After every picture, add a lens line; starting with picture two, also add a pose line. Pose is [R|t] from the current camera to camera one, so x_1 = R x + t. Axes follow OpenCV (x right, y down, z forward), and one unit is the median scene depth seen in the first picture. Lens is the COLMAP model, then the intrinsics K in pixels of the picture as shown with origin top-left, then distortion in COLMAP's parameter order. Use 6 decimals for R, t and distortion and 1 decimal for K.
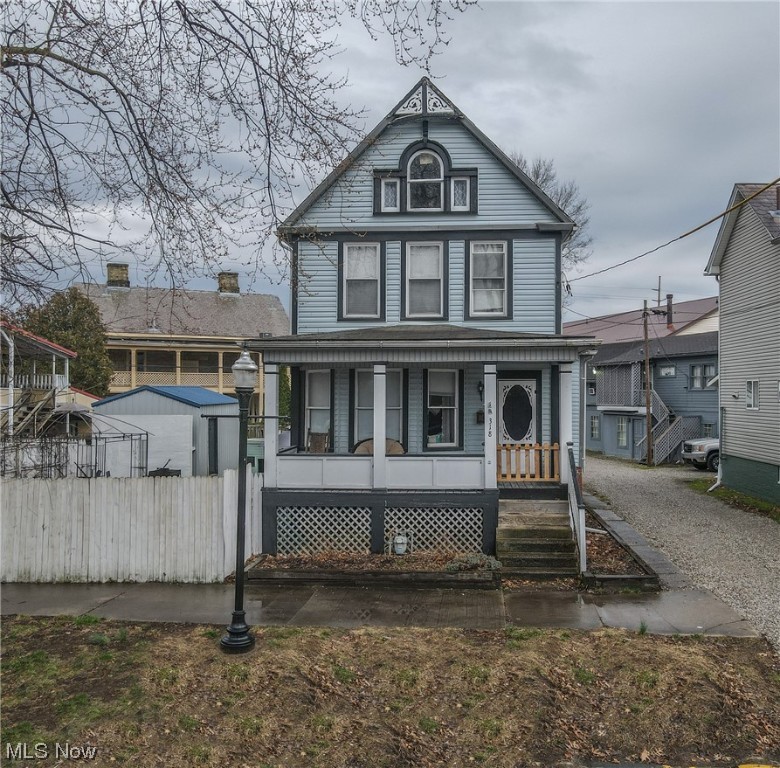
lens RADIAL K [[777.4, 0, 391.8], [0, 777.4, 382.7], [0, 0, 1]] dist [0.017378, 0.000000]
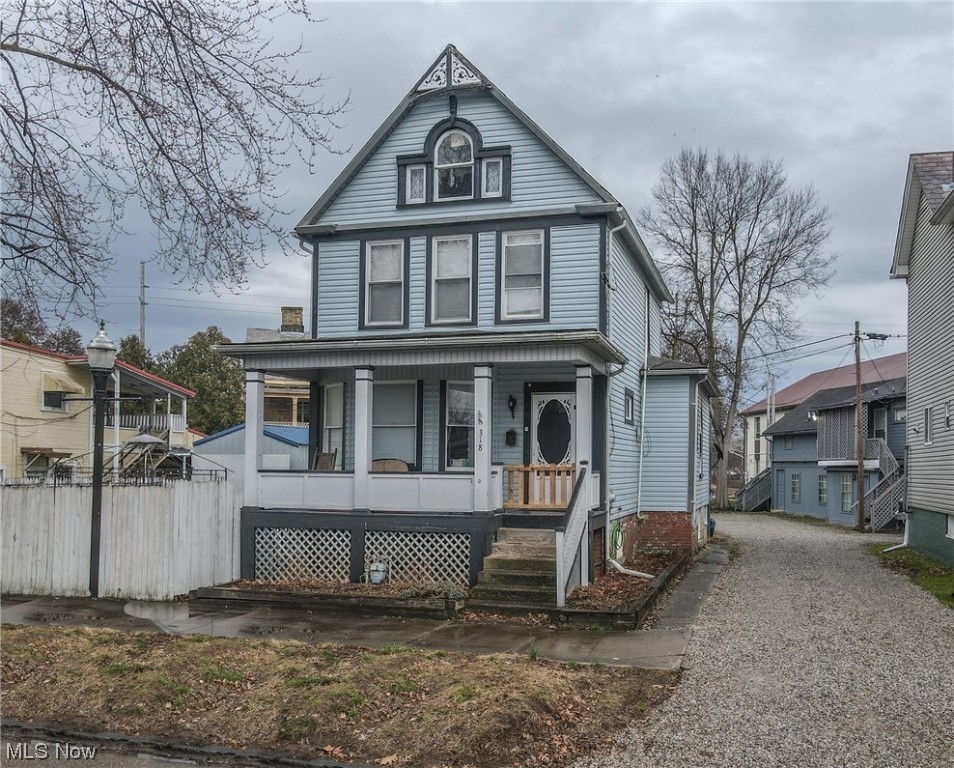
lens RADIAL K [[913.9, 0, 479.8], [0, 913.9, 455.3], [0, 0, 1]] dist [0.015392, 0.000000]
pose [[0.973099, 0.006781, -0.230289, 0.338505], [-0.008081, 0.999956, -0.004702, 0.074699], [0.230247, 0.006436, 0.973111, 0.019620]]
